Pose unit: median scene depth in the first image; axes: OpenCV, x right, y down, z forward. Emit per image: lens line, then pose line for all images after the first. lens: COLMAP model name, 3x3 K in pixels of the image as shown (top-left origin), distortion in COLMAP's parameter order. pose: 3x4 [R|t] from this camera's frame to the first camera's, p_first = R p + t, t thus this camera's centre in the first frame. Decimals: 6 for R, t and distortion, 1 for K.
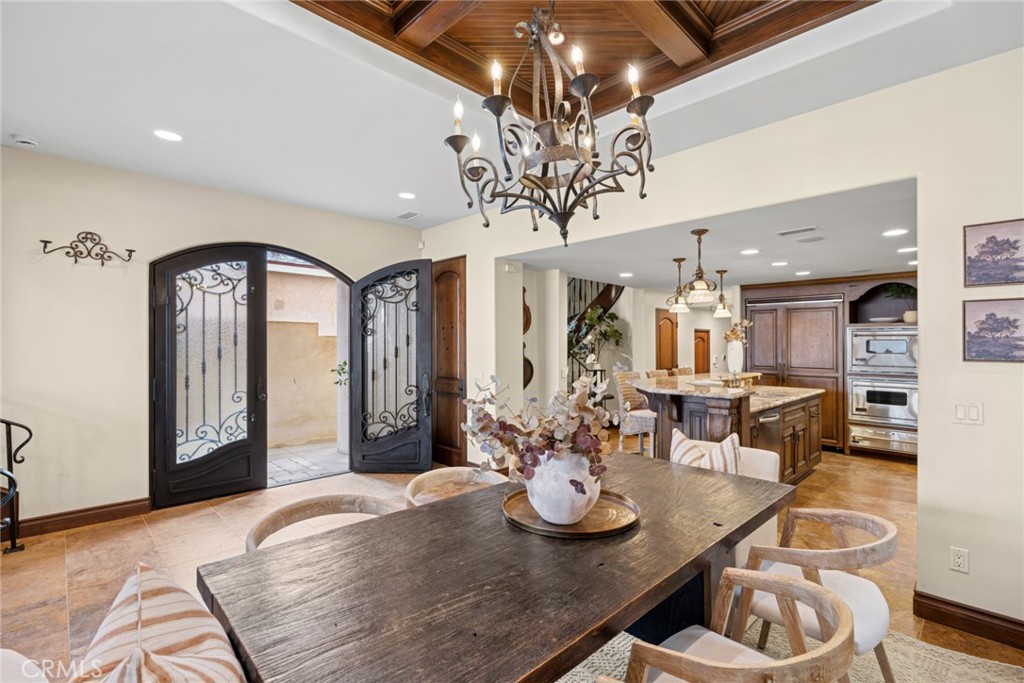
lens RADIAL K [[465.4, 0, 507.9], [0, 465.4, 339.2], [0, 0, 1]] dist [0.000768, 0.000182]
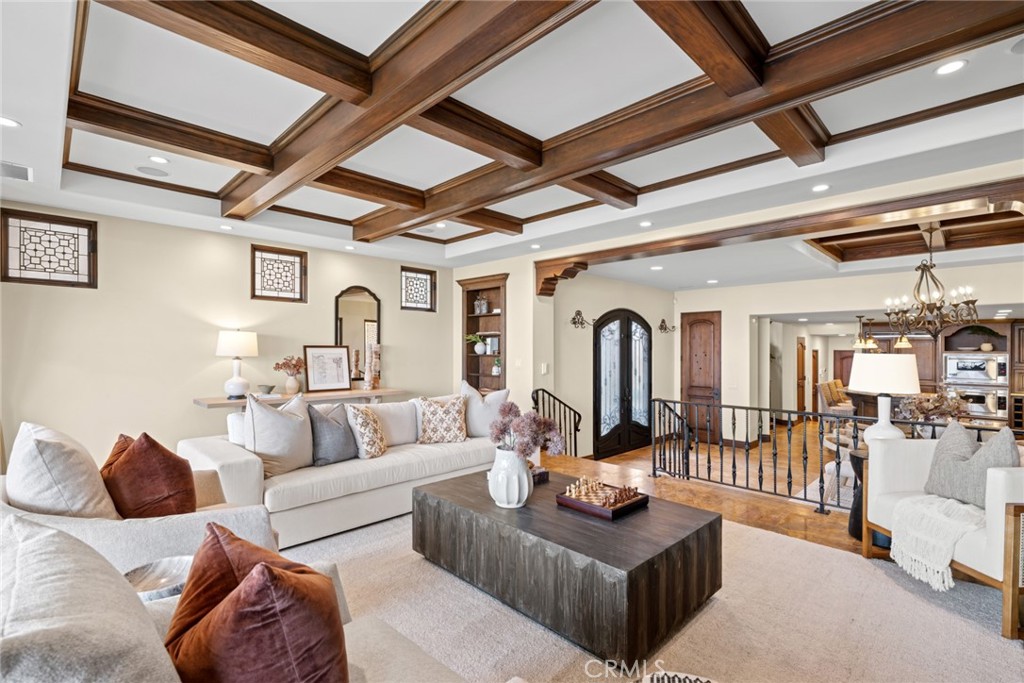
lens RADIAL K [[465.4, 0, 513.3], [0, 465.4, 345.7], [0, 0, 1]] dist [0.000768, 0.000182]
pose [[0.999885, -0.000055, 0.015167, -0.722061], [-0.000054, 0.999974, 0.007222, -0.062177], [-0.015167, -0.007222, 0.999859, -0.524438]]
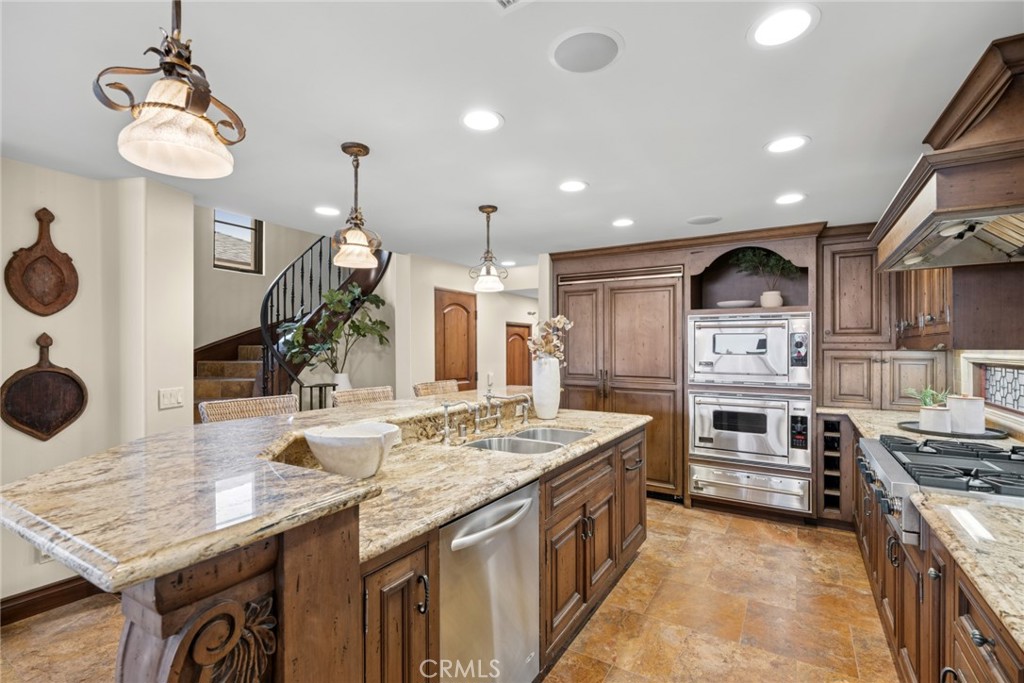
lens RADIAL K [[465.4, 0, 513.2], [0, 465.4, 344.2], [0, 0, 1]] dist [0.000768, 0.000182]
pose [[0.968779, -0.001893, 0.247917, 0.323451], [0.000708, 0.999988, 0.004869, 0.012534], [-0.247924, -0.004541, 0.968769, 0.419481]]
